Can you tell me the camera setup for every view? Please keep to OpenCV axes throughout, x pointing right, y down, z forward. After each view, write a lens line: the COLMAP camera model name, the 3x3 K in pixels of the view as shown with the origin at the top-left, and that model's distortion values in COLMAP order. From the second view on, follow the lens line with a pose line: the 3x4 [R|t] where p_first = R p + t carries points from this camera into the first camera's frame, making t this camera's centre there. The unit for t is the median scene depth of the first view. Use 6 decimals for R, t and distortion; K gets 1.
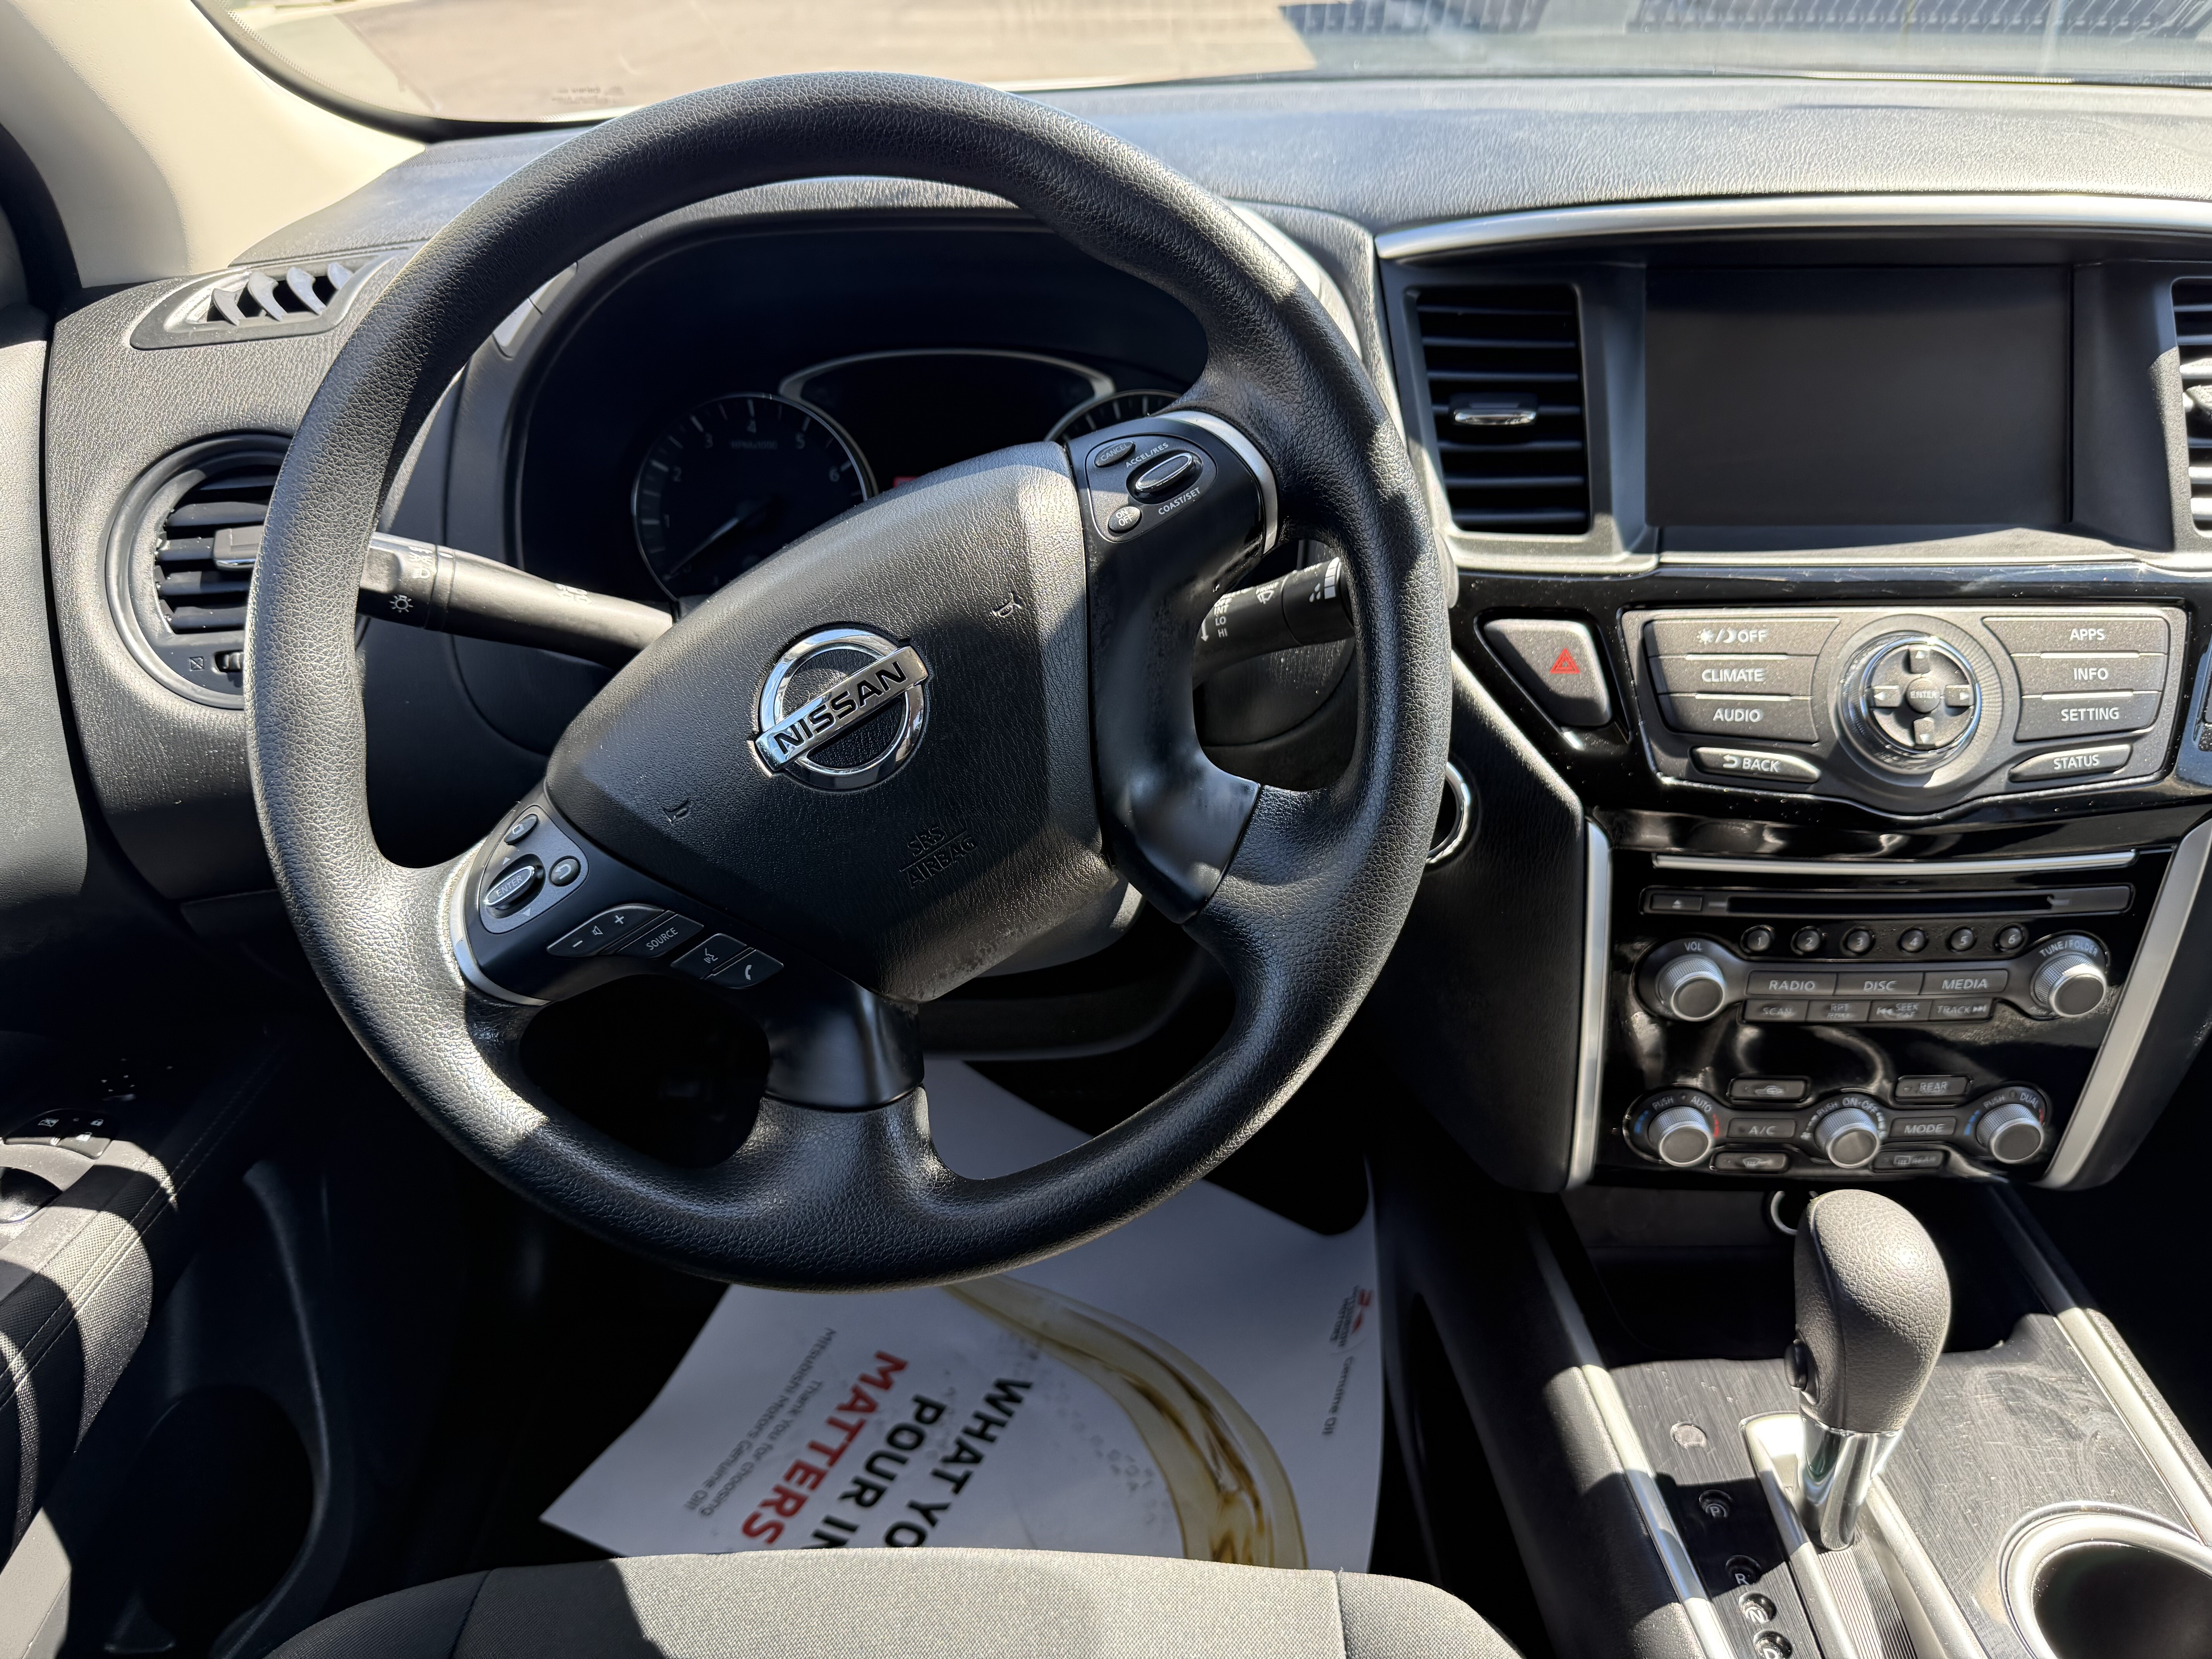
lens RADIAL K [[1568.7, 0, 1106.0], [0, 1568.7, 829.5], [0, 0, 1]] dist [-0.002710, -0.006311]
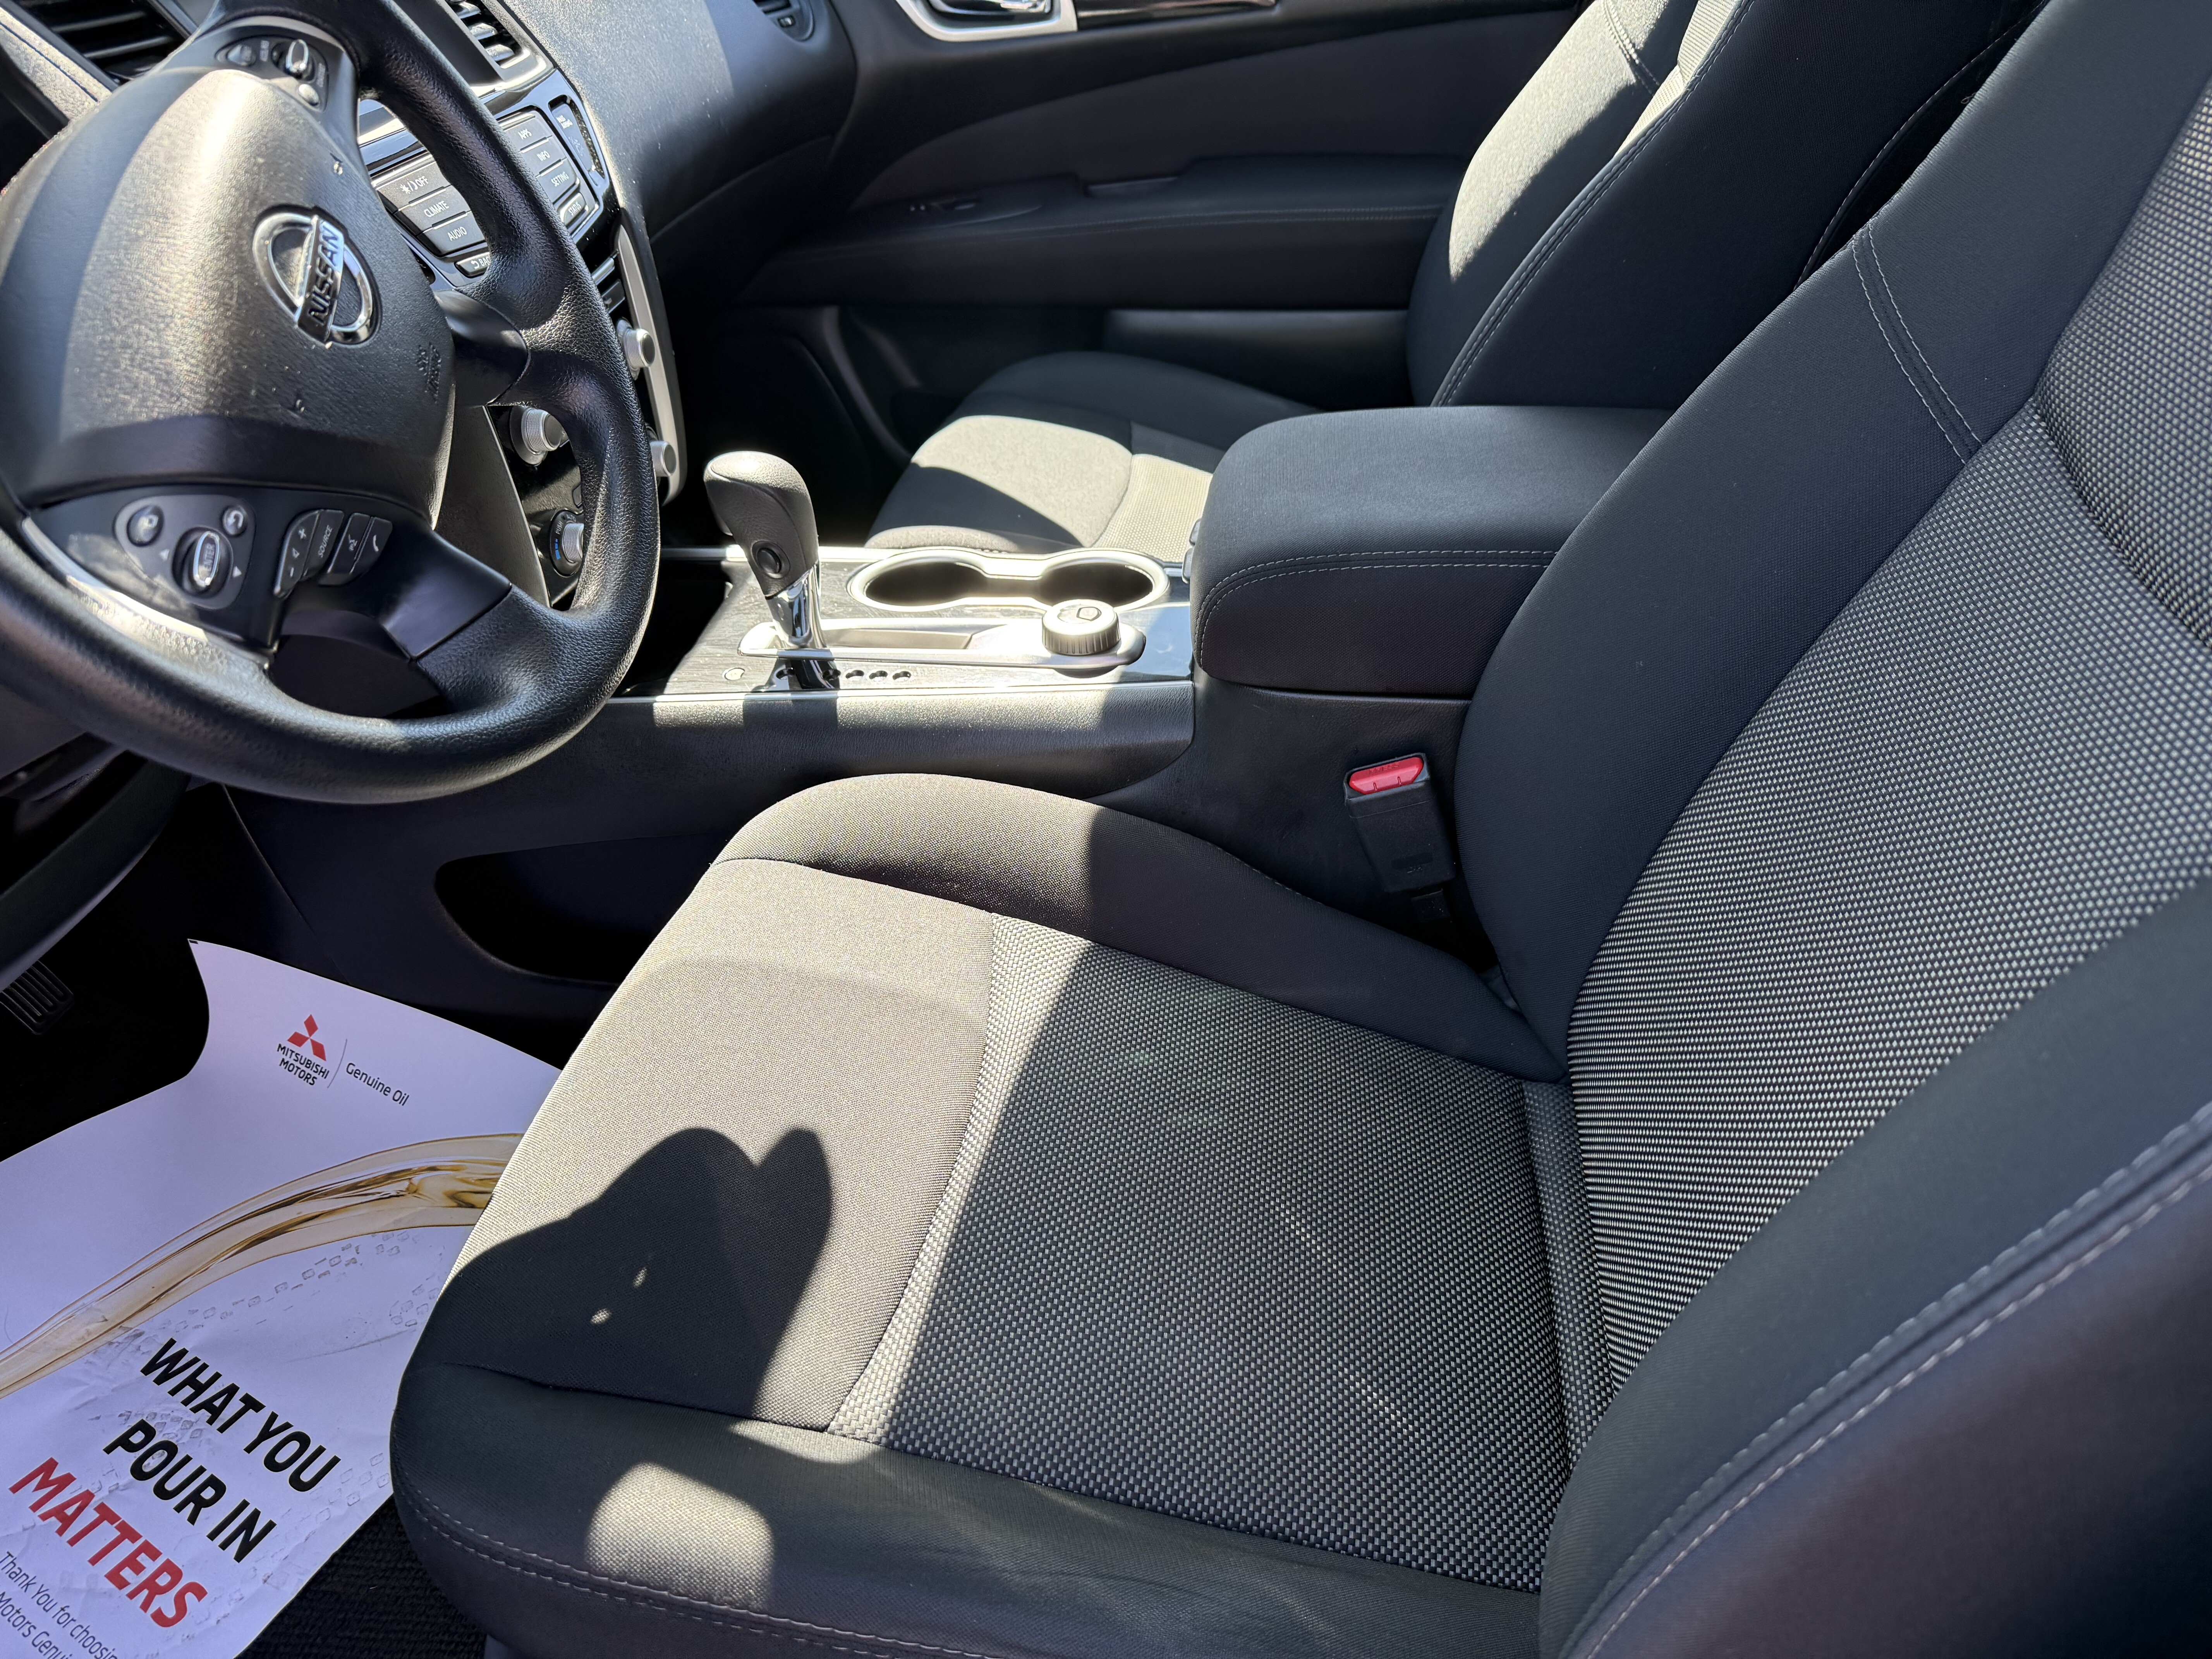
lens RADIAL K [[1568.7, 0, 1106.0], [0, 1568.7, 829.5], [0, 0, 1]] dist [-0.002710, -0.006311]
pose [[0.161508, -0.588058, 0.792529, -0.560864], [0.496288, 0.742534, 0.449824, -0.013680], [-0.853003, 0.320672, 0.411771, 0.051616]]
